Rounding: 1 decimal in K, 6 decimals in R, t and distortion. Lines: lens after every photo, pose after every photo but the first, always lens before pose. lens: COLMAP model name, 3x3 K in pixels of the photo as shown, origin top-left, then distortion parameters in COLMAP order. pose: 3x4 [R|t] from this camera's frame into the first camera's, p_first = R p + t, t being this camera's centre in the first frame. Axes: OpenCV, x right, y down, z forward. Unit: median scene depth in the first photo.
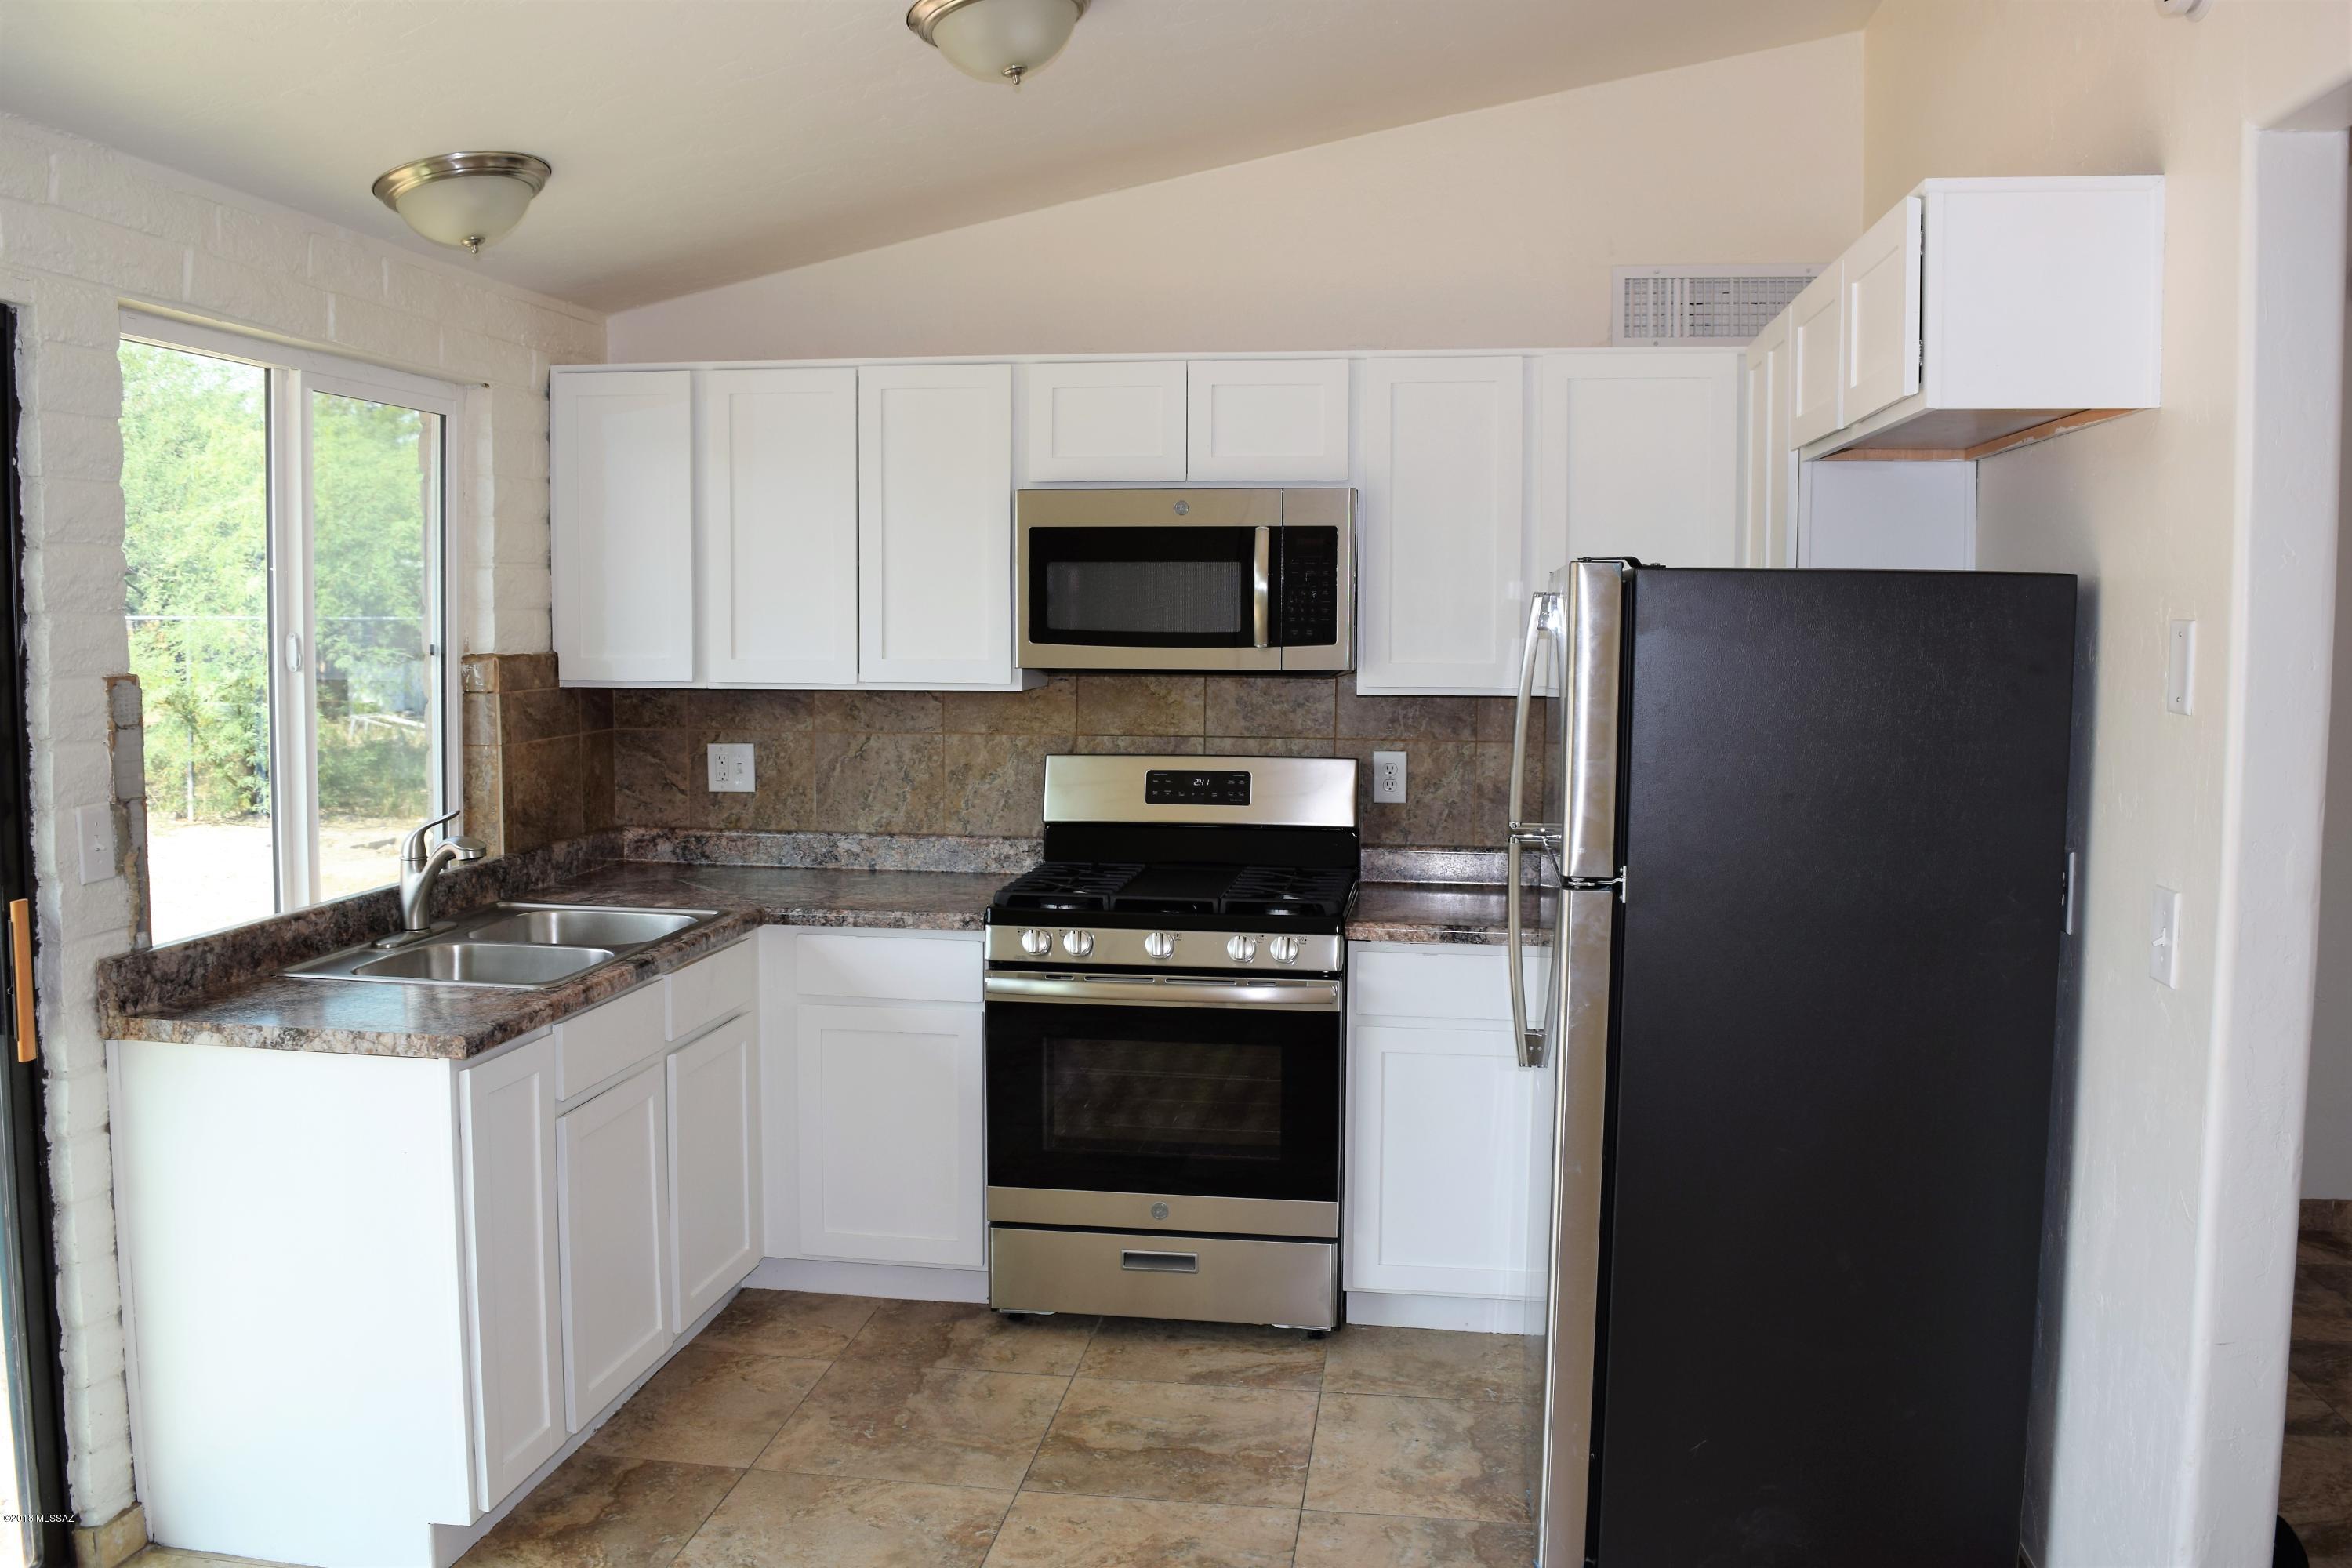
lens RADIAL K [[1886.1, 0, 1176.0], [0, 1886.1, 784.0], [0, 0, 1]] dist [-0.083770, 0.009492]
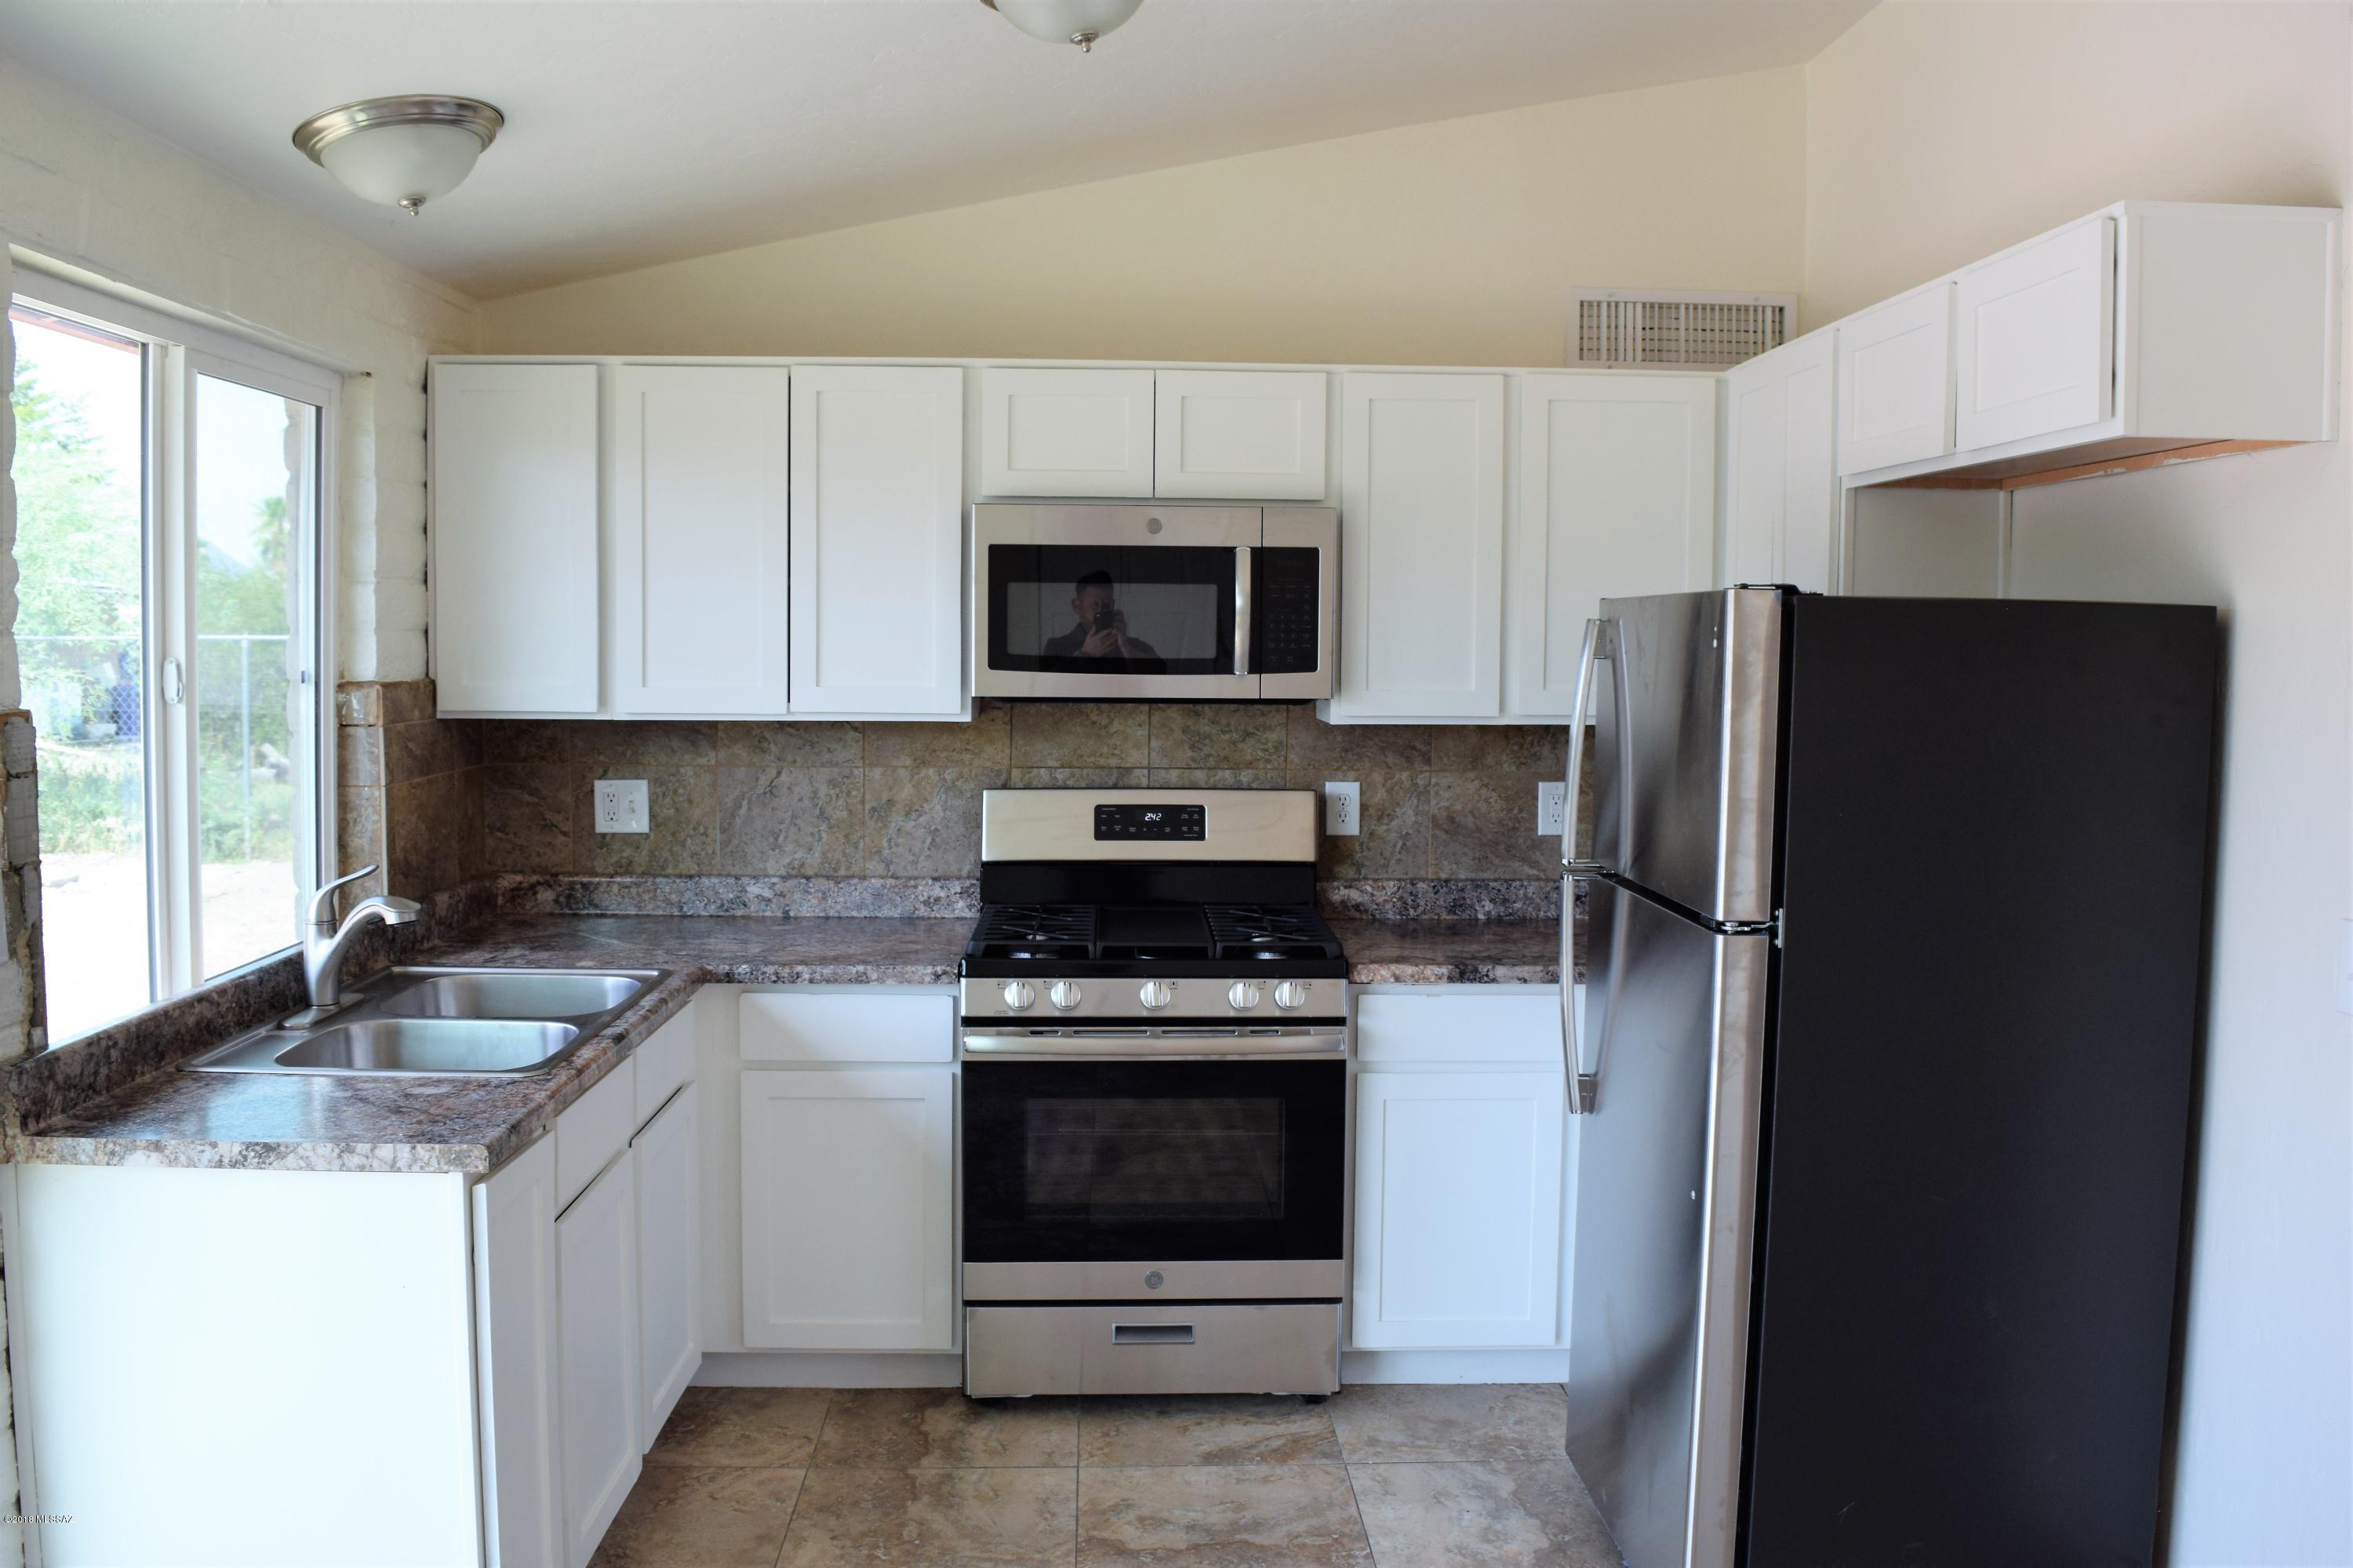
lens RADIAL K [[1836.2, 0, 1176.5], [0, 1836.2, 784.0], [0, 0, 1]] dist [-0.083535, 0.010402]
pose [[0.982933, -0.010235, 0.183681, -0.155658], [0.011896, 0.999898, -0.007941, -0.010705], [-0.183581, 0.009991, 0.982954, 0.101454]]
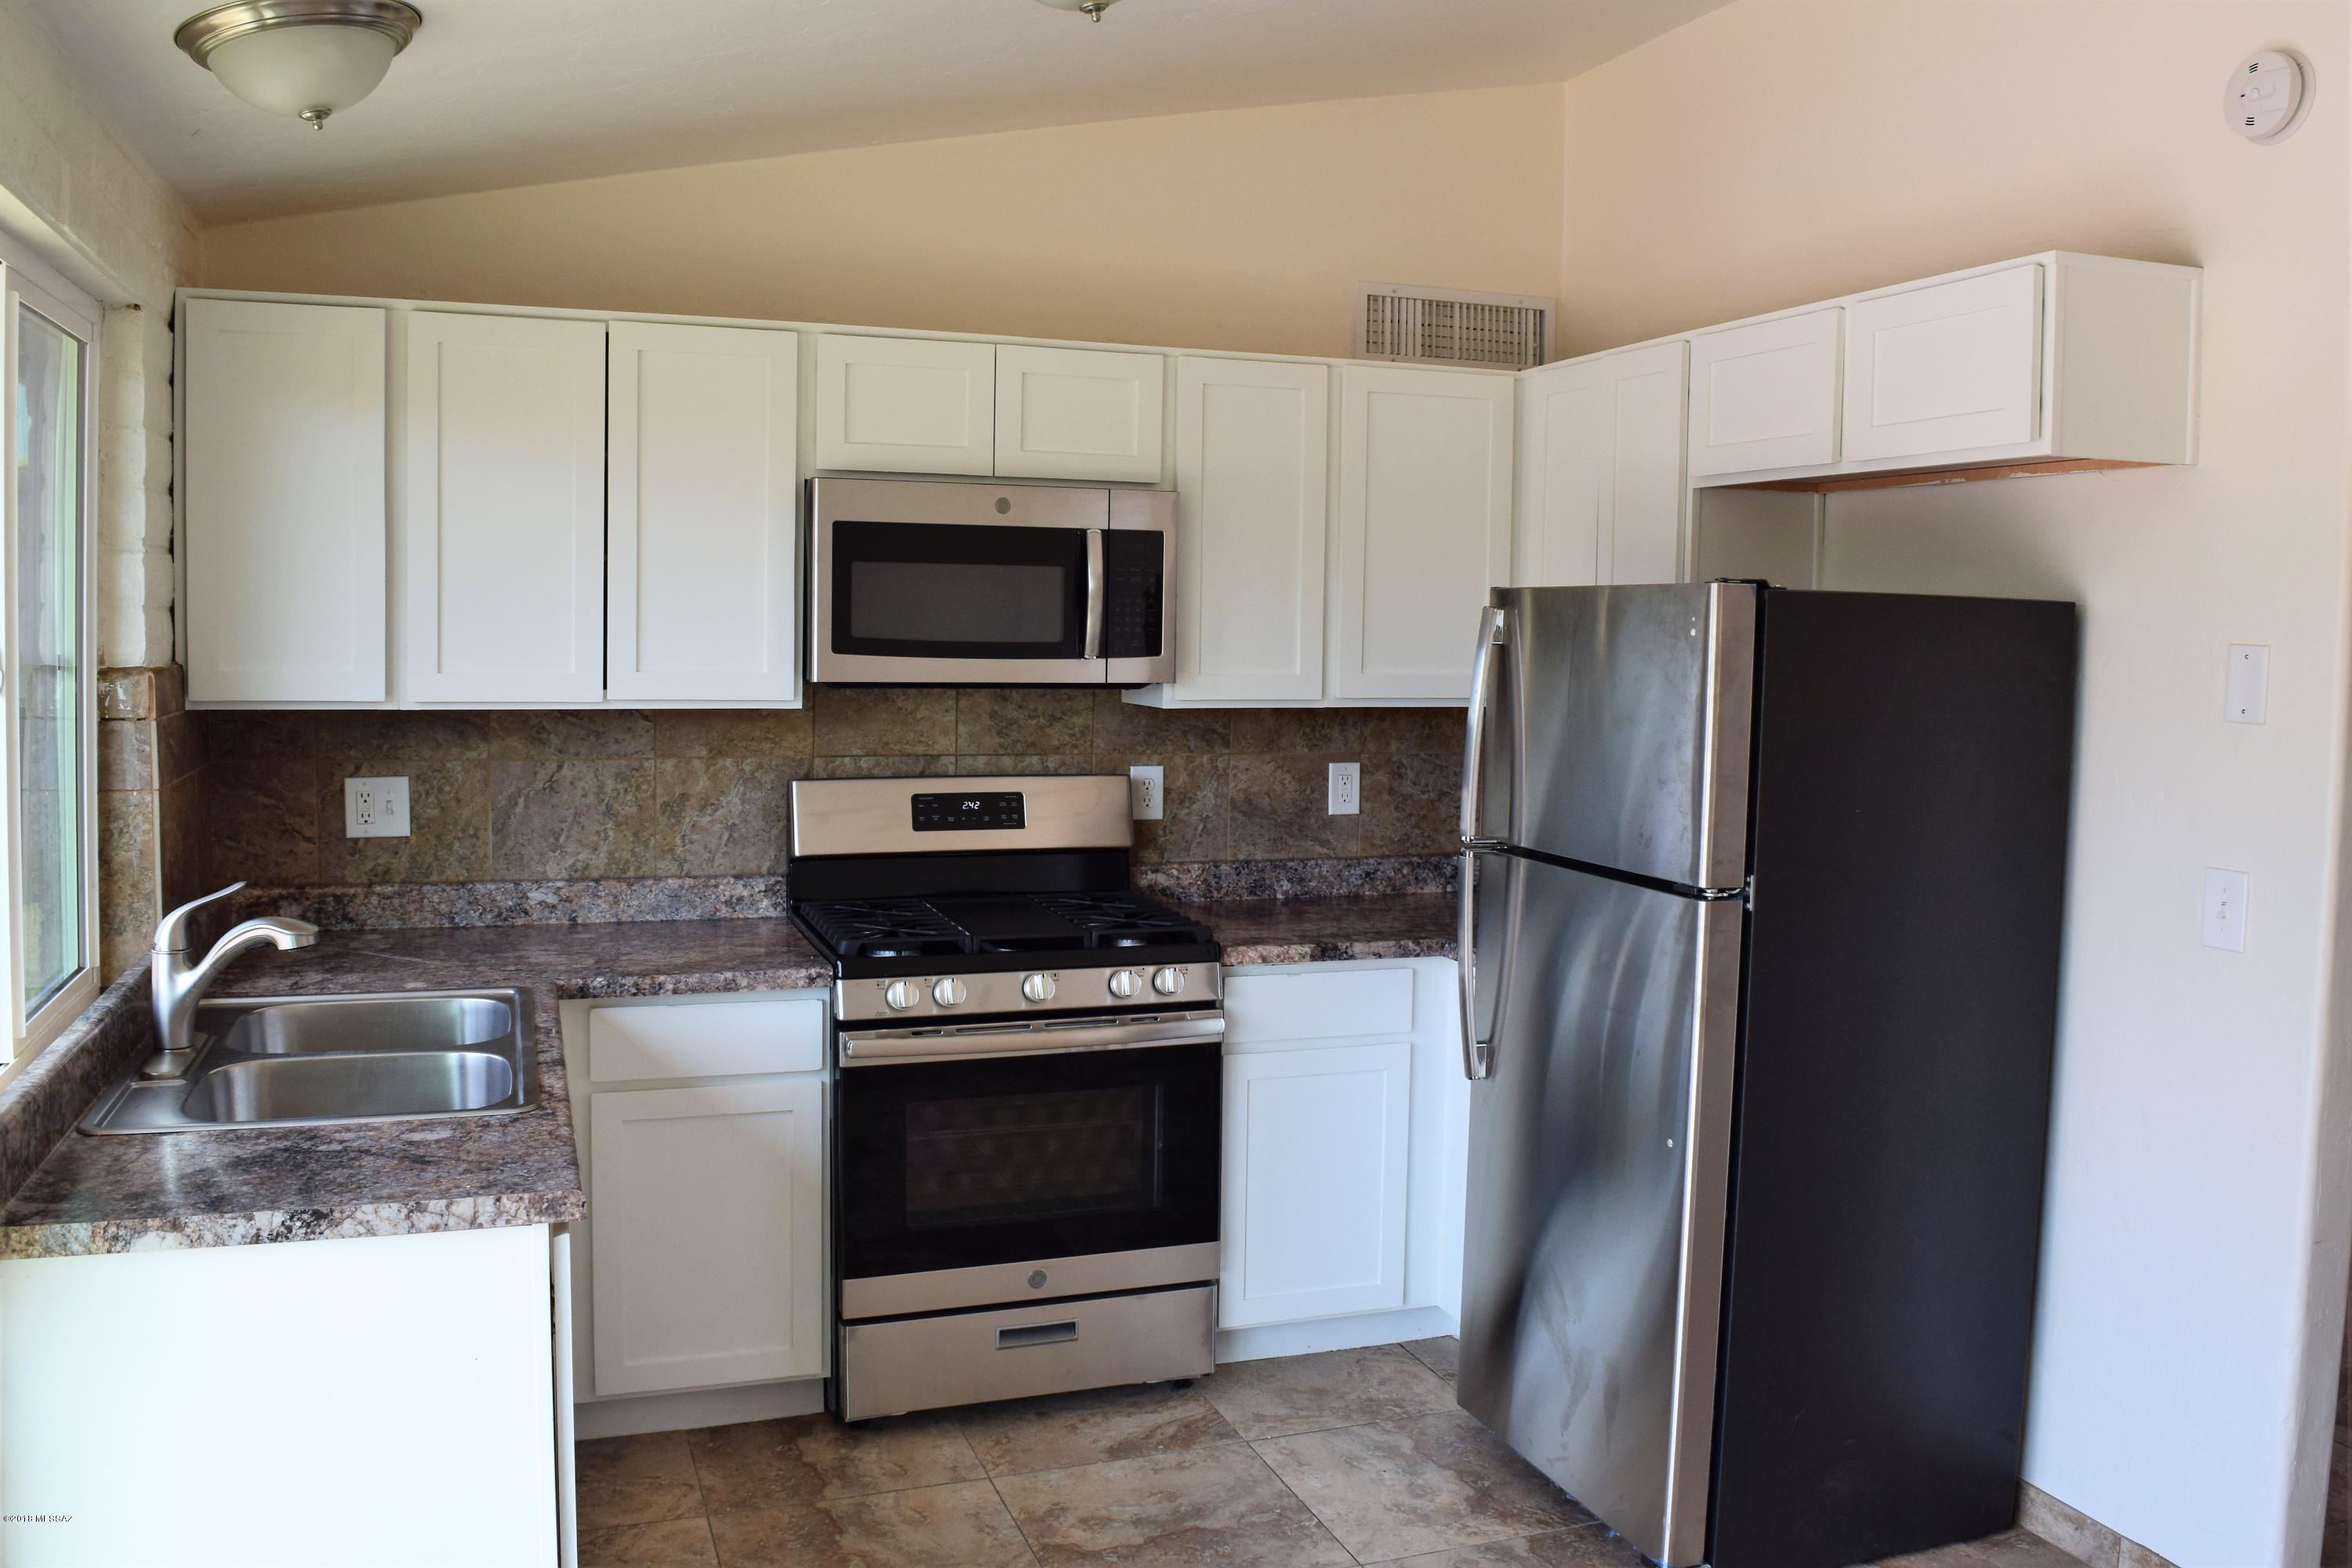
lens RADIAL K [[1886.1, 0, 1176.0], [0, 1886.1, 784.0], [0, 0, 1]] dist [-0.083770, 0.009492]
pose [[0.880168, -0.030511, 0.473681, -0.359067], [0.030222, 0.999509, 0.008224, -0.017046], [-0.473699, 0.007077, 0.880658, 0.160445]]
